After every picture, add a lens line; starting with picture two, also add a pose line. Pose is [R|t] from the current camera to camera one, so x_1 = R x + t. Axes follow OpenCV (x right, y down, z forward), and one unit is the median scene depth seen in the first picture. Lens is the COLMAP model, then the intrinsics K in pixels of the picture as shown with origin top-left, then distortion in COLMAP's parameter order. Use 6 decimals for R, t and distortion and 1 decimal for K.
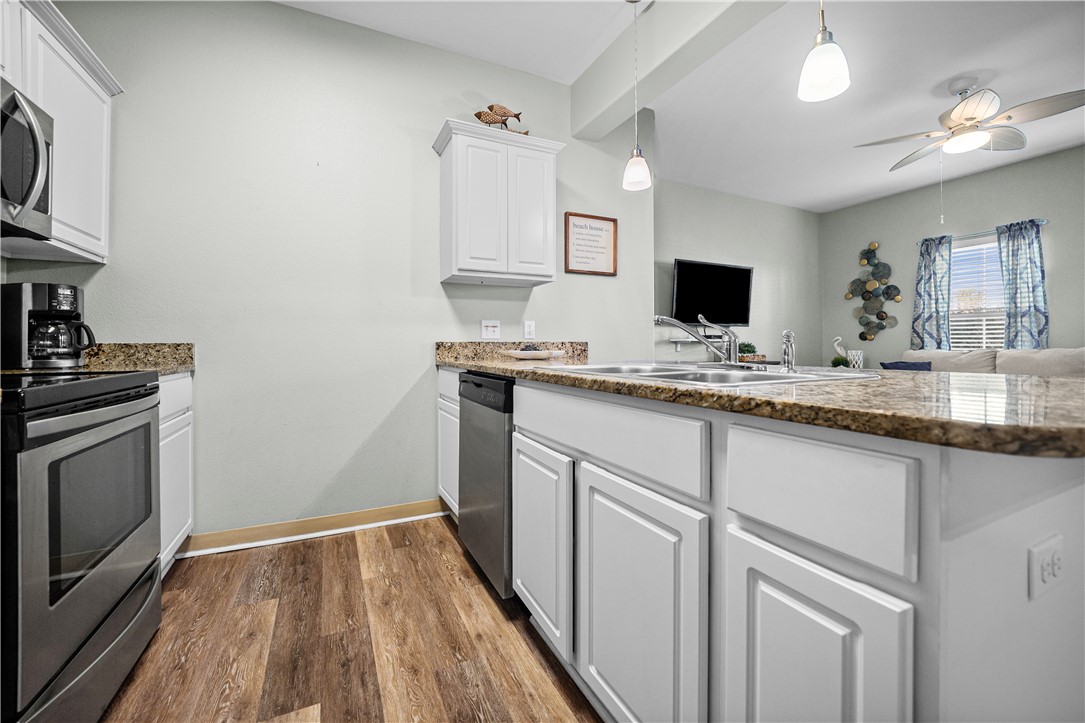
lens RADIAL K [[440.1, 0, 546.3], [0, 440.1, 341.1], [0, 0, 1]] dist [-0.023428, 0.004937]
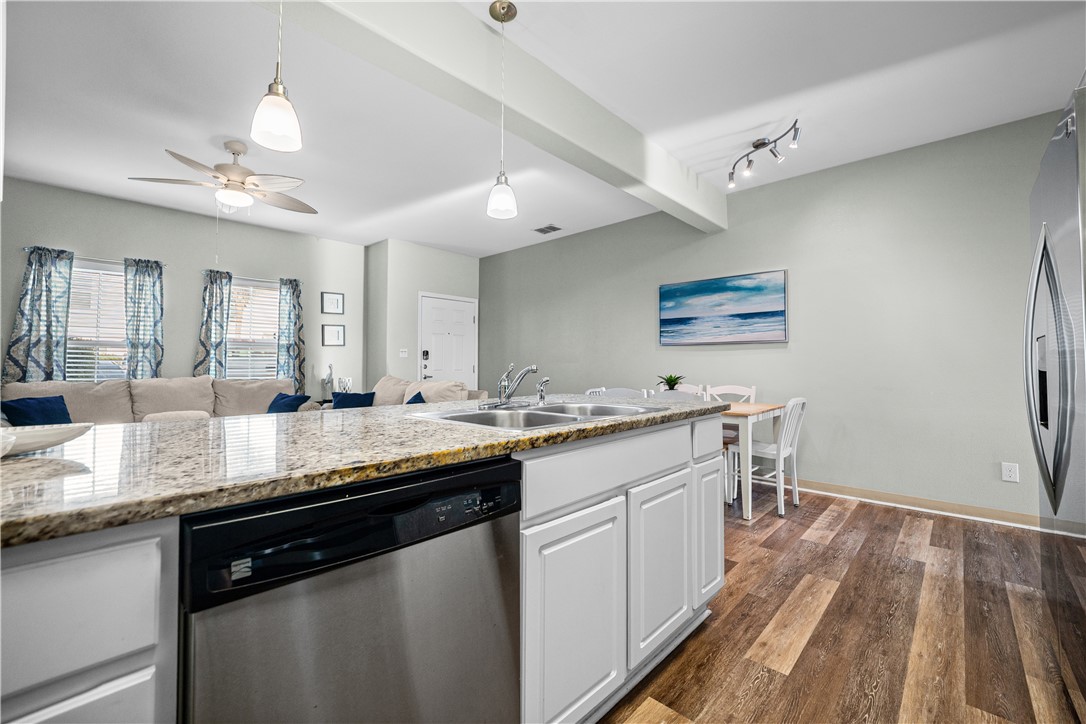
lens RADIAL K [[440.5, 0, 546.2], [0, 440.5, 350.4], [0, 0, 1]] dist [-0.023428, 0.004937]
pose [[-0.351608, 0.034309, 0.935518, -0.391190], [-0.007343, 0.999196, -0.039405, -0.023666], [-0.936119, -0.020725, -0.351074, 0.668486]]
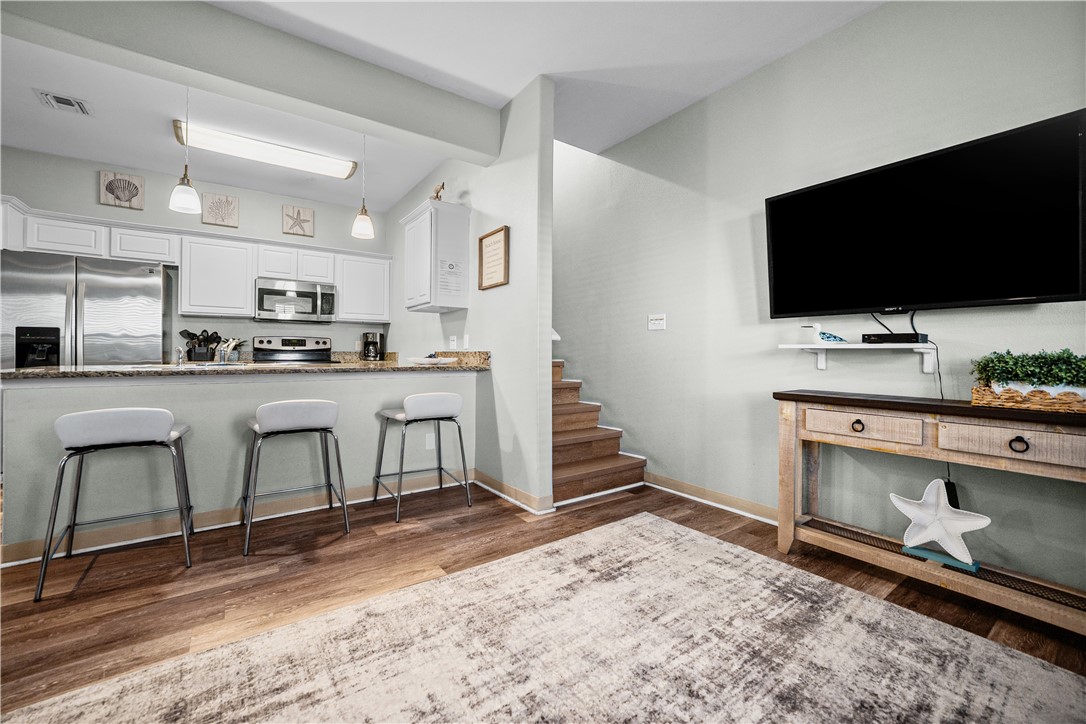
lens RADIAL K [[440.5, 0, 550.8], [0, 440.5, 352.1], [0, 0, 1]] dist [-0.023428, 0.004937]
pose [[0.172151, 0.000996, -0.985070, 1.292732], [0.003650, 0.999992, 0.001649, 0.002720], [0.985064, -0.003880, 0.172146, 1.058223]]
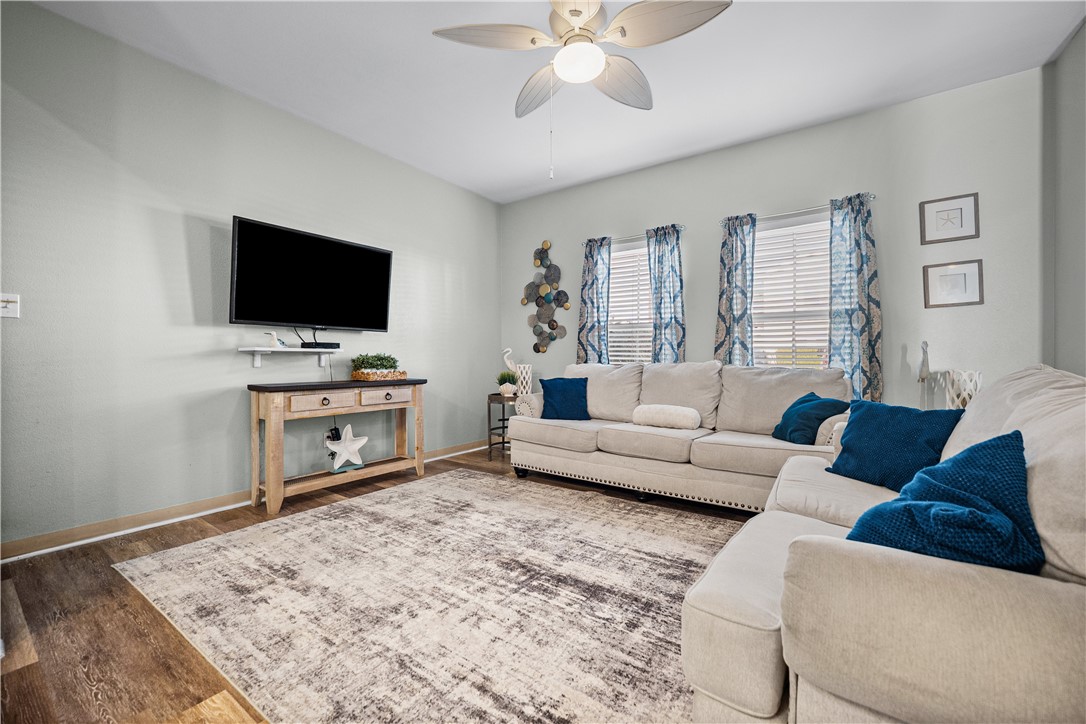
lens RADIAL K [[440.5, 0, 537.9], [0, 440.5, 357.4], [0, 0, 1]] dist [-0.023428, 0.004937]
pose [[0.882038, 0.003506, 0.471166, 0.630258], [-0.007968, 0.999940, 0.007476, 0.001938], [-0.471111, -0.010348, 0.882013, 0.441788]]
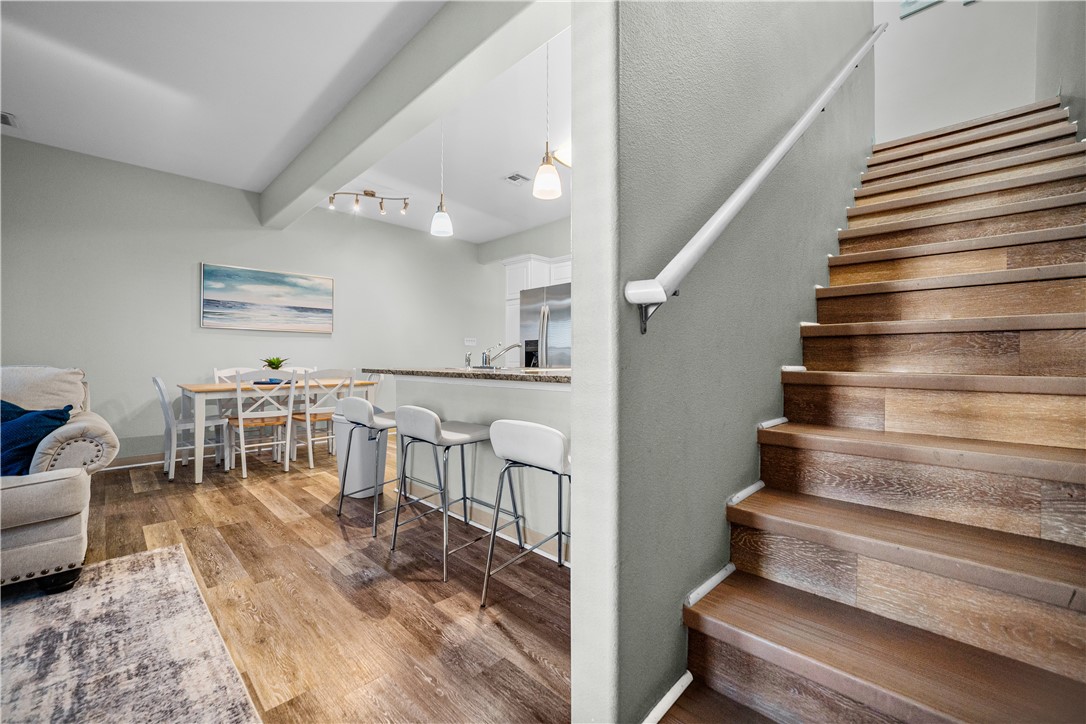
lens RADIAL K [[440.5, 0, 538.3], [0, 440.5, 357.1], [0, 0, 1]] dist [-0.023428, 0.004937]
pose [[-0.944906, 0.002099, -0.327335, 0.434158], [0.006250, 0.999913, -0.011628, 0.018337], [0.327282, -0.013033, -0.944837, 1.522213]]
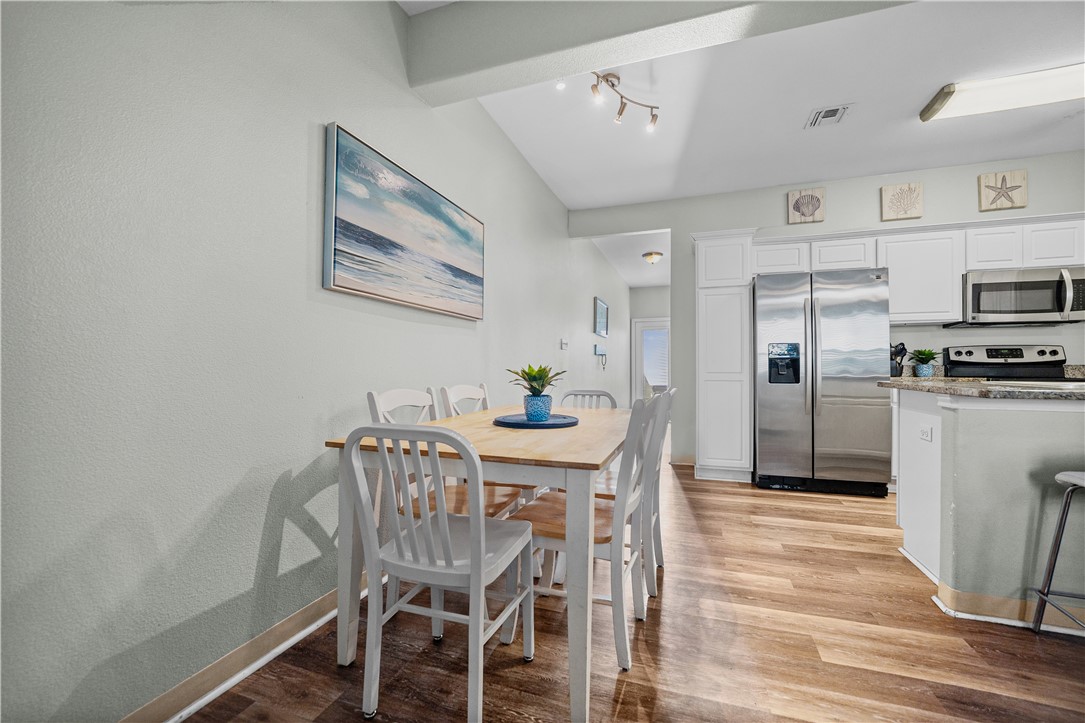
lens RADIAL K [[440.1, 0, 539.4], [0, 440.1, 363.1], [0, 0, 1]] dist [-0.023428, 0.004937]
pose [[-0.717898, -0.004806, -0.696132, 1.285070], [0.006062, 0.999895, -0.013154, 0.001864], [0.696122, -0.013663, -0.717793, 0.296007]]
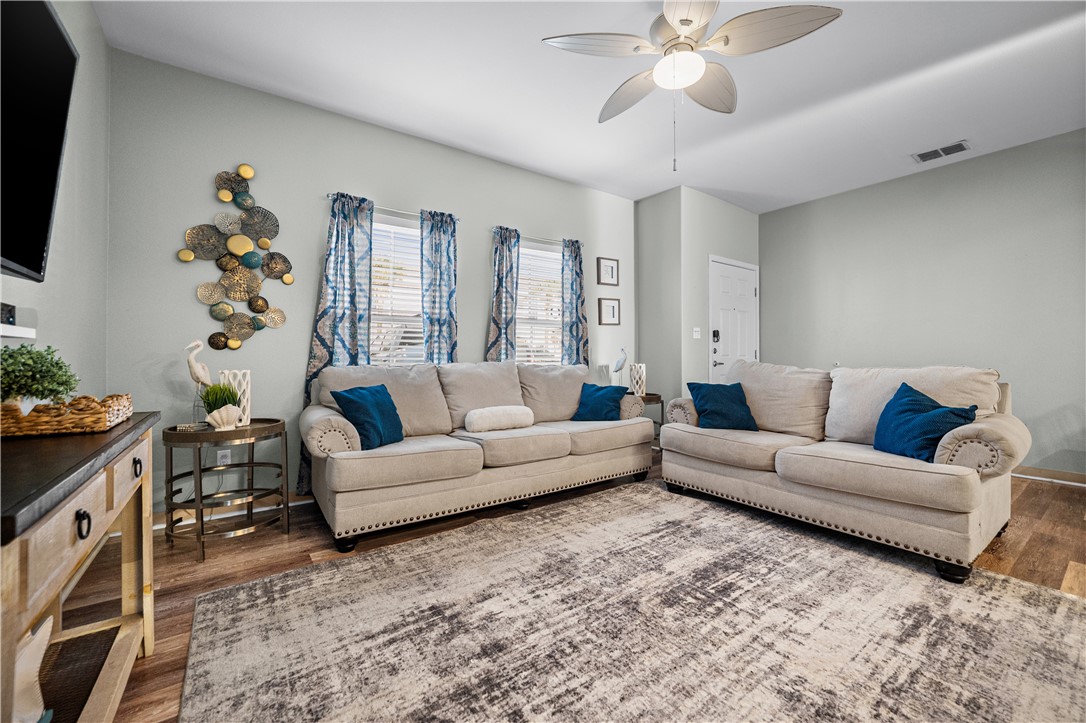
lens RADIAL K [[440.5, 0, 553.7], [0, 440.5, 351.3], [0, 0, 1]] dist [-0.023428, 0.004937]
pose [[-0.173570, 0.014259, 0.984718, 0.332414], [-0.007789, 0.999844, -0.015850, 0.010476], [-0.984791, -0.010421, -0.173432, 1.413017]]
